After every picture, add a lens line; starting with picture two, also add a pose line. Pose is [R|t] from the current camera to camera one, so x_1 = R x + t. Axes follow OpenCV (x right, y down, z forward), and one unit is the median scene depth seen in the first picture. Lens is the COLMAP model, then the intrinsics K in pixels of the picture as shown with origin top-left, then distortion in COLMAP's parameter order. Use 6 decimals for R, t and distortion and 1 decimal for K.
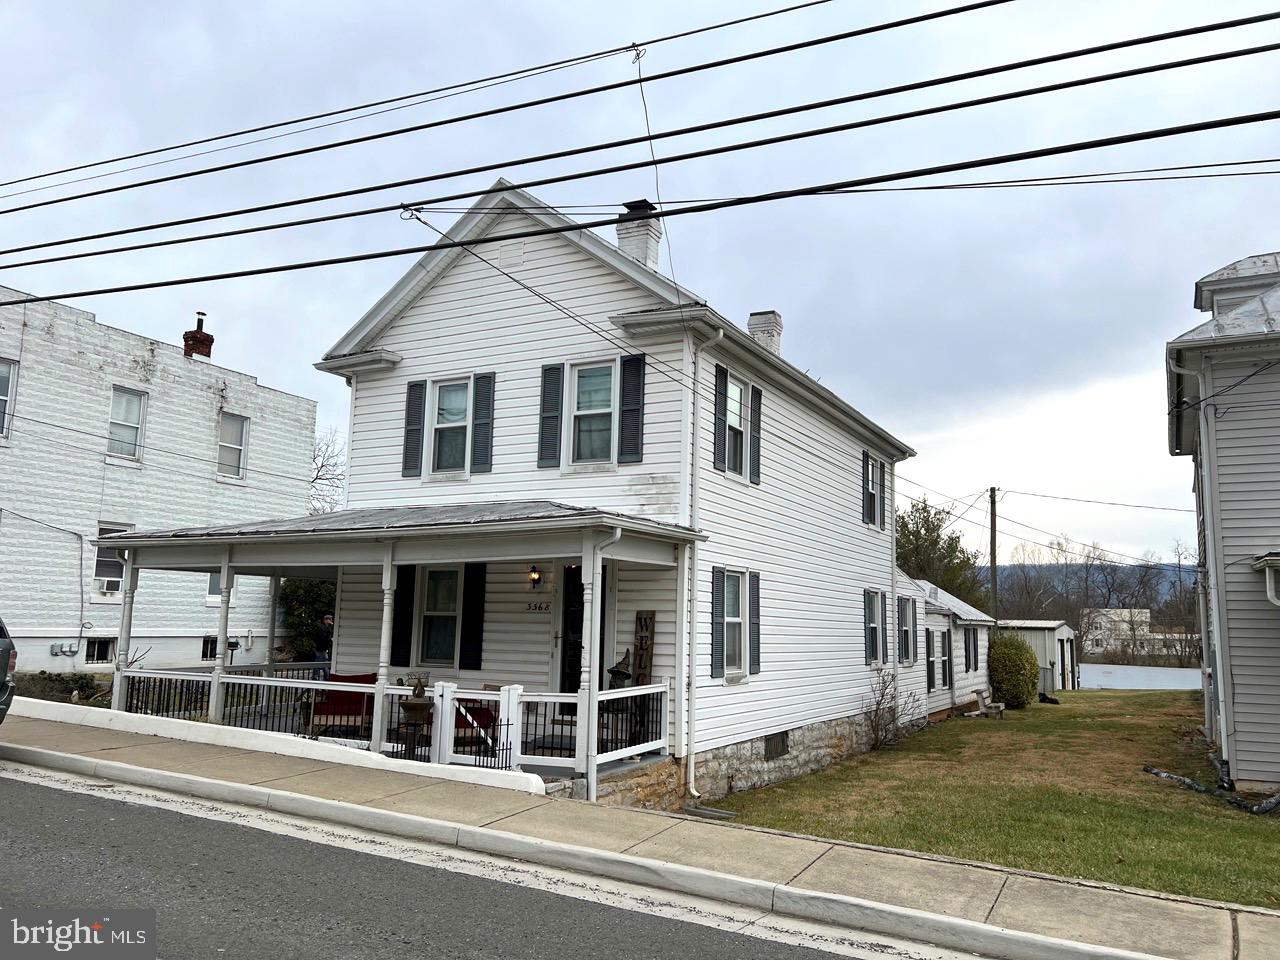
lens RADIAL K [[962.6, 0, 640.0], [0, 962.6, 480.0], [0, 0, 1]] dist [0.082258, -0.103395]
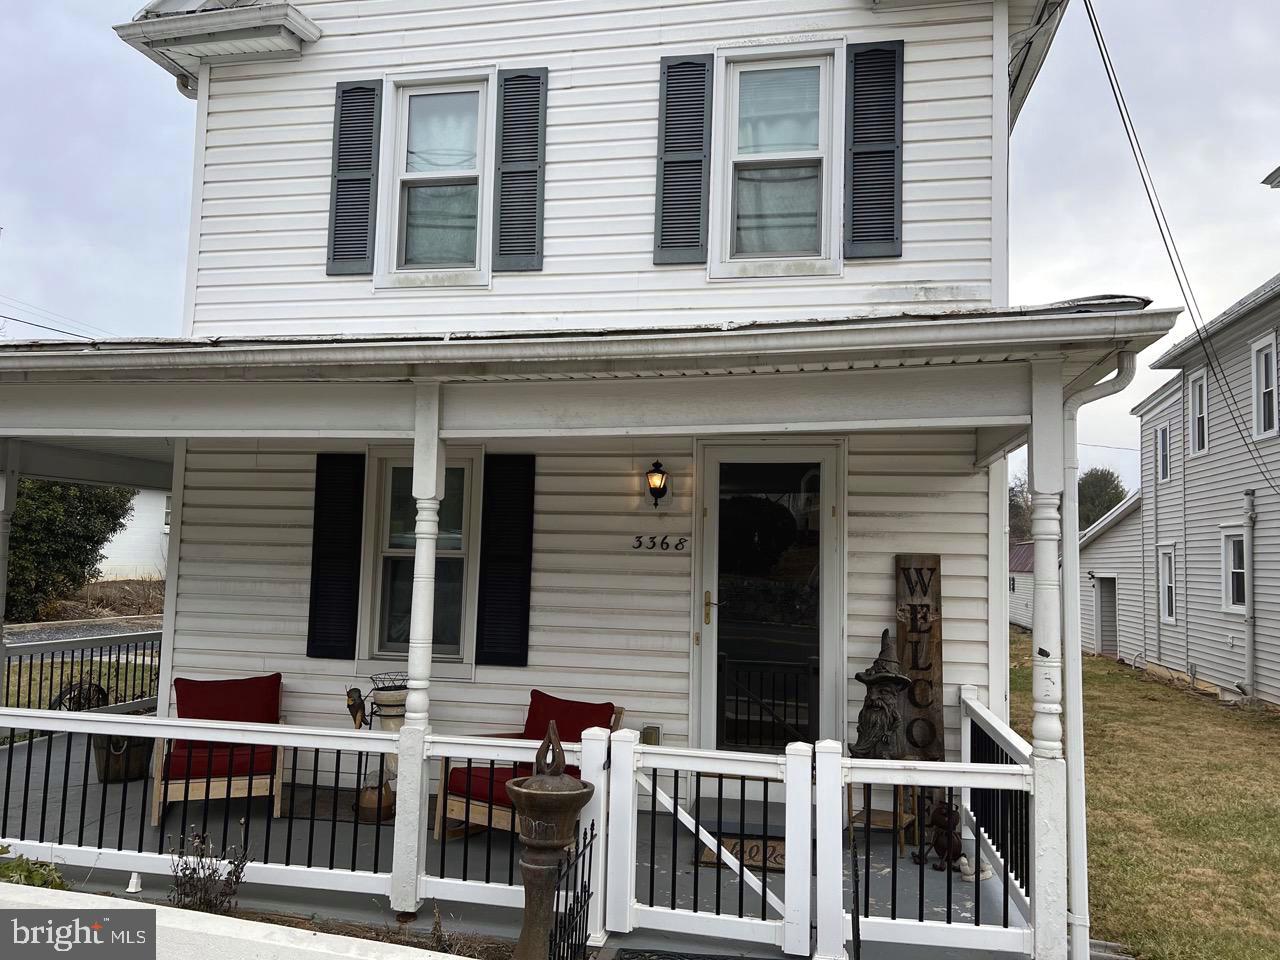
lens RADIAL K [[979.5, 0, 636.3], [0, 979.5, 487.2], [0, 0, 1]] dist [0.027777, -0.005484]
pose [[0.958819, 0.024138, 0.282992, -0.257691], [-0.047723, 0.995908, 0.076744, 0.063851], [-0.279981, -0.087089, 0.956047, 0.515515]]
